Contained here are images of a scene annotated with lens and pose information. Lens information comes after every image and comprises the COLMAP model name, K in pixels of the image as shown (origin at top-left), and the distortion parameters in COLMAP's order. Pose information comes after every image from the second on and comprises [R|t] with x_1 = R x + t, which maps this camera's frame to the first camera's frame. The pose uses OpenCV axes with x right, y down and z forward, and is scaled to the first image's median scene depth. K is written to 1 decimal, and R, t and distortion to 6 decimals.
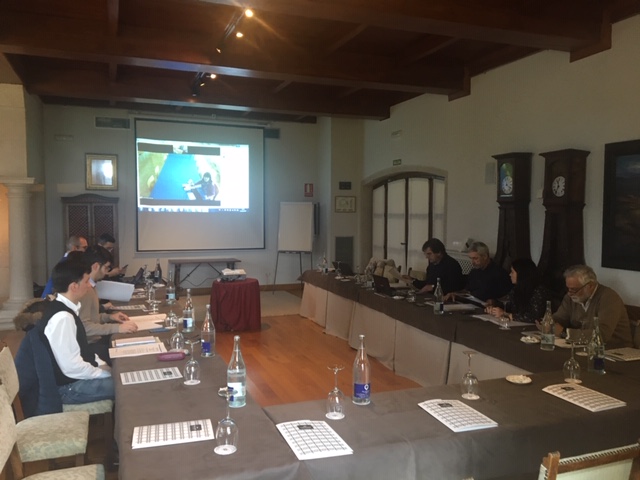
lens RADIAL K [[528.5, 0, 323.1], [0, 528.5, 239.2], [0, 0, 1]] dist [0.051933, -0.059117]
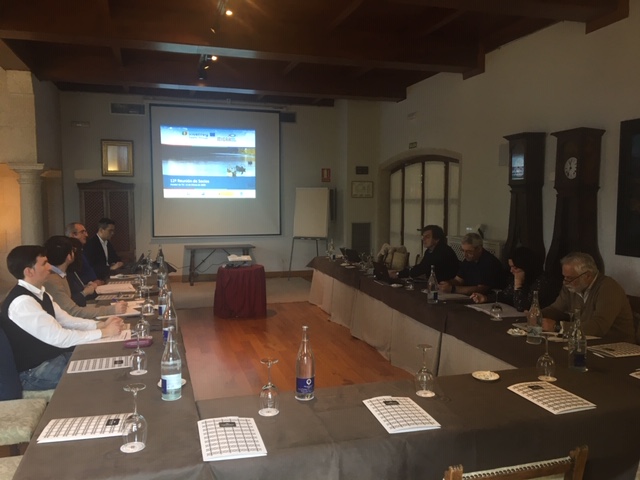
lens RADIAL K [[528.5, 0, 323.8], [0, 528.5, 239.3], [0, 0, 1]] dist [0.051933, -0.059117]
pose [[0.997469, 0.002372, -0.071057, 0.068120], [-0.000553, 0.999672, 0.025603, 0.001862], [0.071095, -0.025499, 0.997144, 0.030977]]
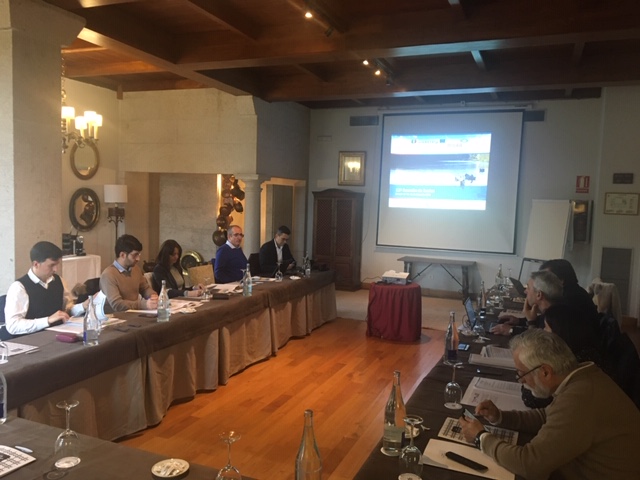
lens RADIAL K [[528.5, 0, 320.2], [0, 528.5, 242.6], [0, 0, 1]] dist [0.051933, -0.059117]
pose [[0.722244, 0.074817, -0.687579, 0.419211], [-0.064119, 0.997094, 0.041144, -0.026140], [0.688659, 0.014370, 0.724943, 0.288117]]
